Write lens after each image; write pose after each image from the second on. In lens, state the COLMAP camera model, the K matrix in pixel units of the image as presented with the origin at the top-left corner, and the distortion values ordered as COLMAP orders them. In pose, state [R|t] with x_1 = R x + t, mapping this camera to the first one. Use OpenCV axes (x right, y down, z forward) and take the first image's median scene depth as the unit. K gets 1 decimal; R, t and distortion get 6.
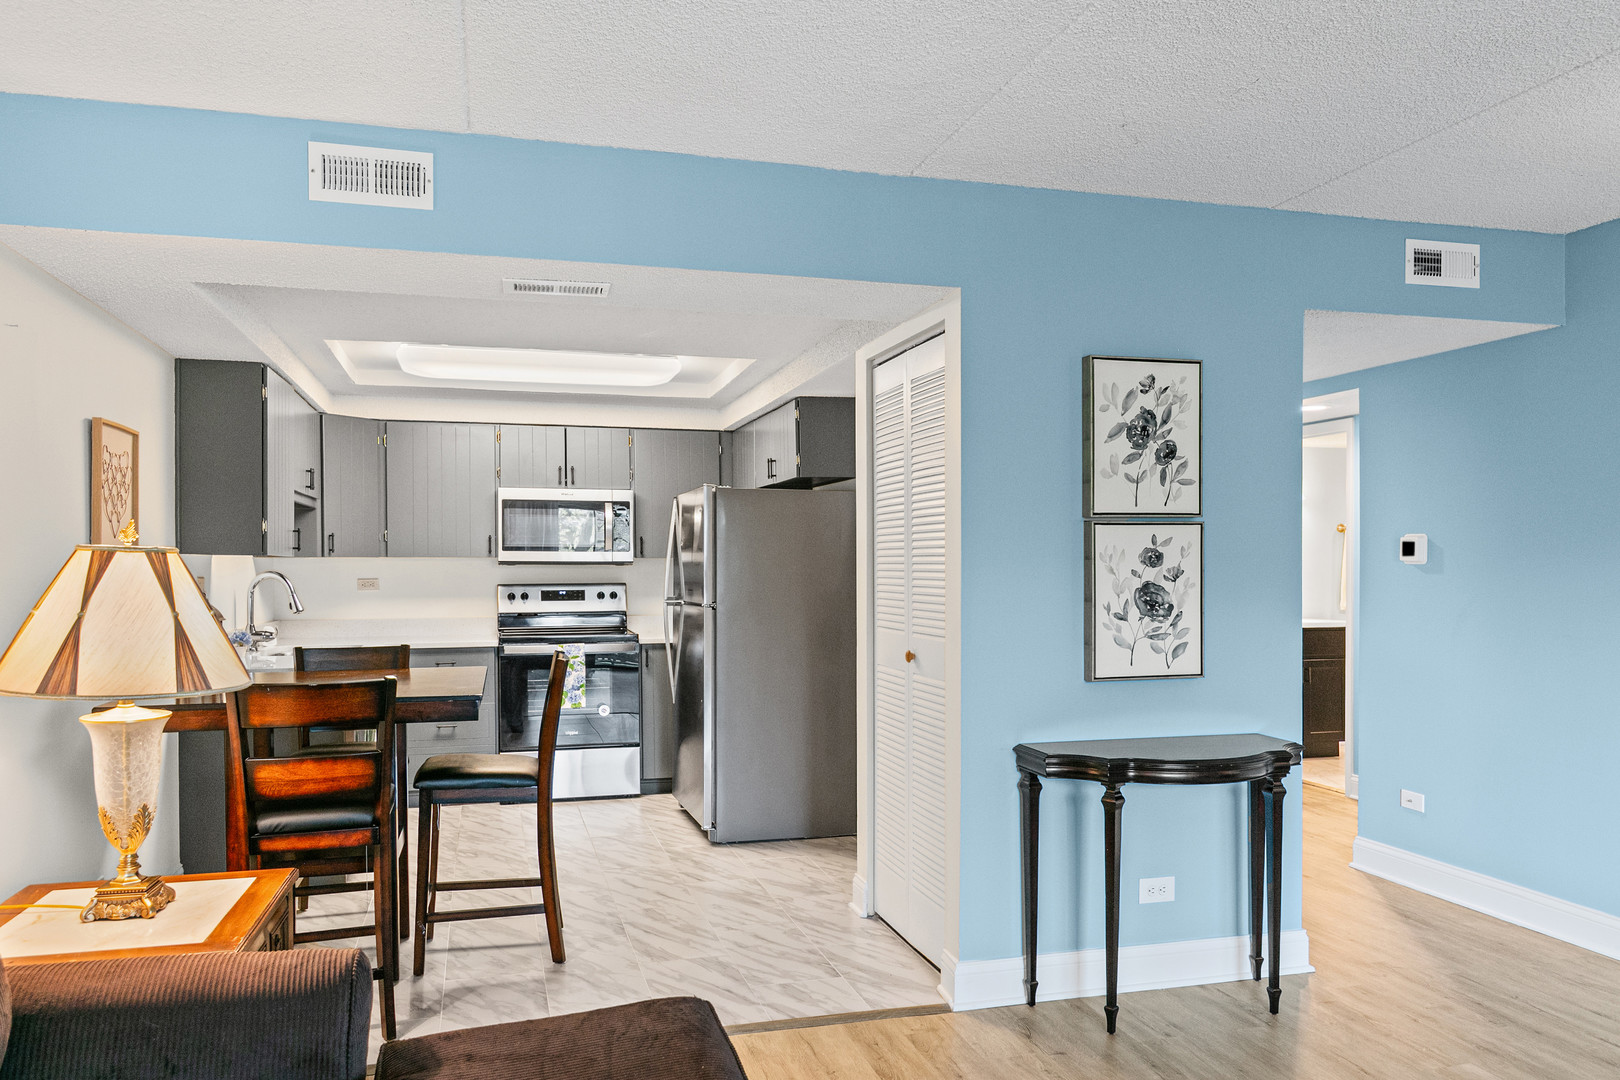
lens RADIAL K [[1164.5, 0, 810.0], [0, 1164.5, 540.0], [0, 0, 1]] dist [0.004101, 0.005011]
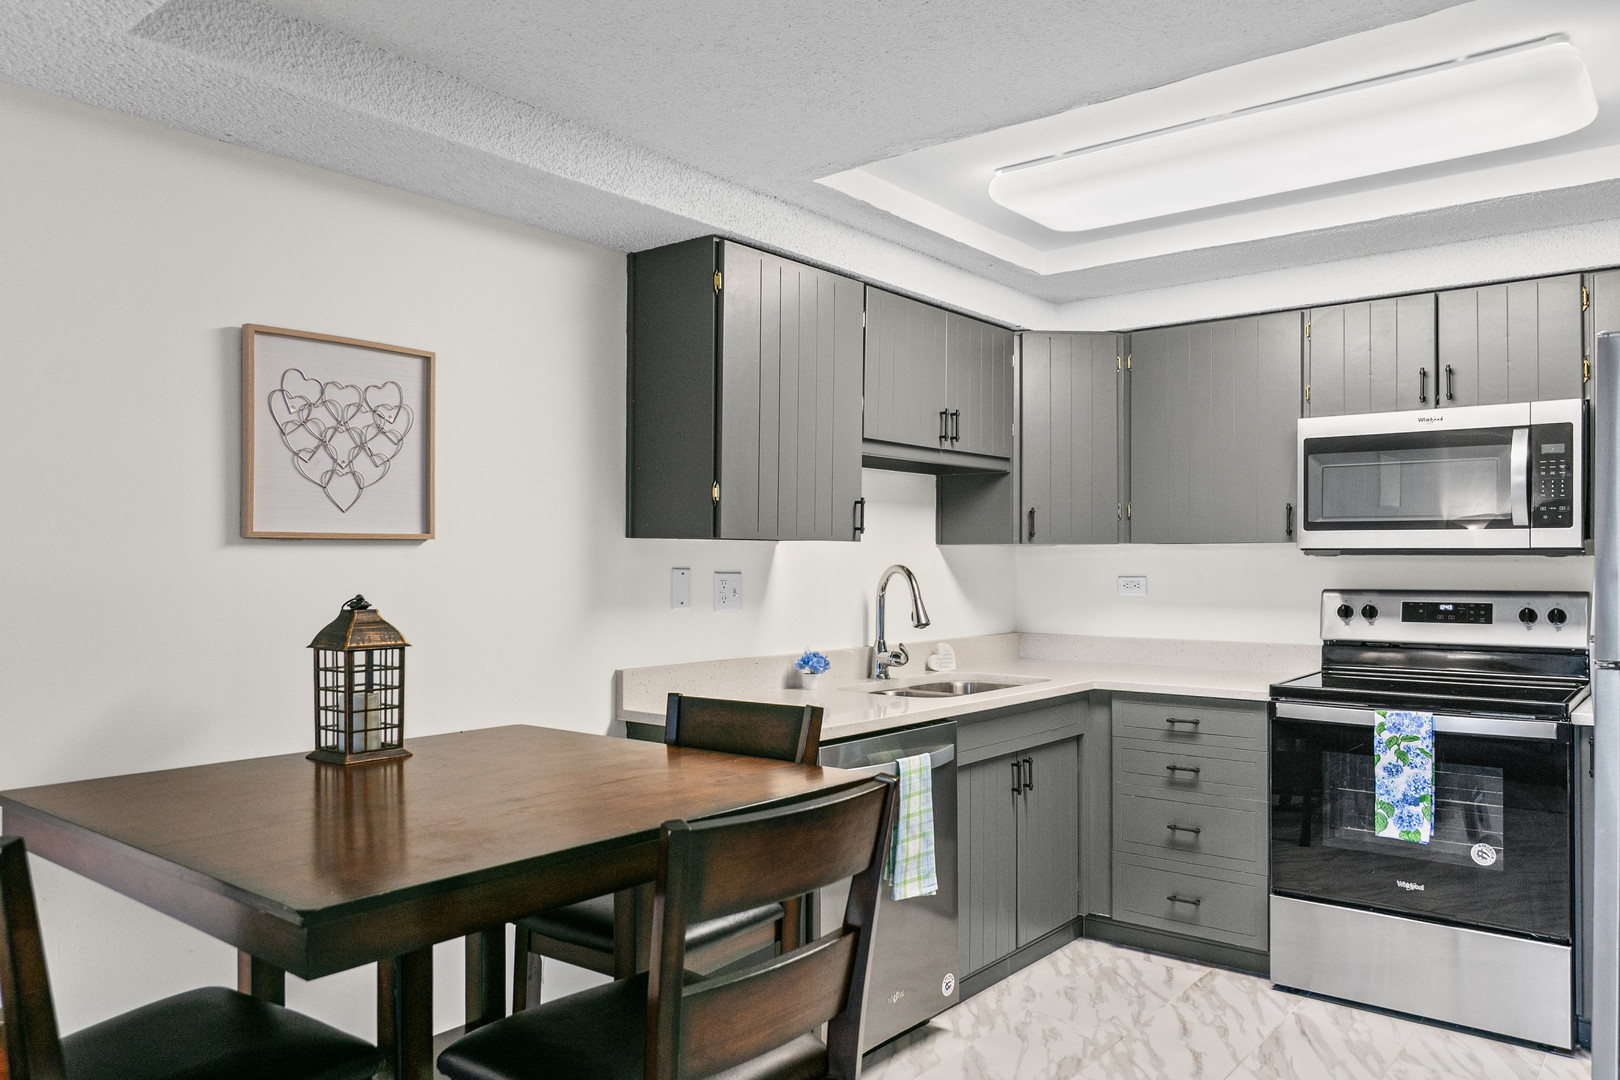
lens RADIAL K [[1164.5, 0, 810.0], [0, 1164.5, 540.0], [0, 0, 1]] dist [0.004101, 0.005011]
pose [[0.582295, -0.014432, -0.812850, 0.053115], [0.016477, 0.999847, -0.005949, 0.013099], [0.812811, -0.009929, 0.582443, 0.464990]]
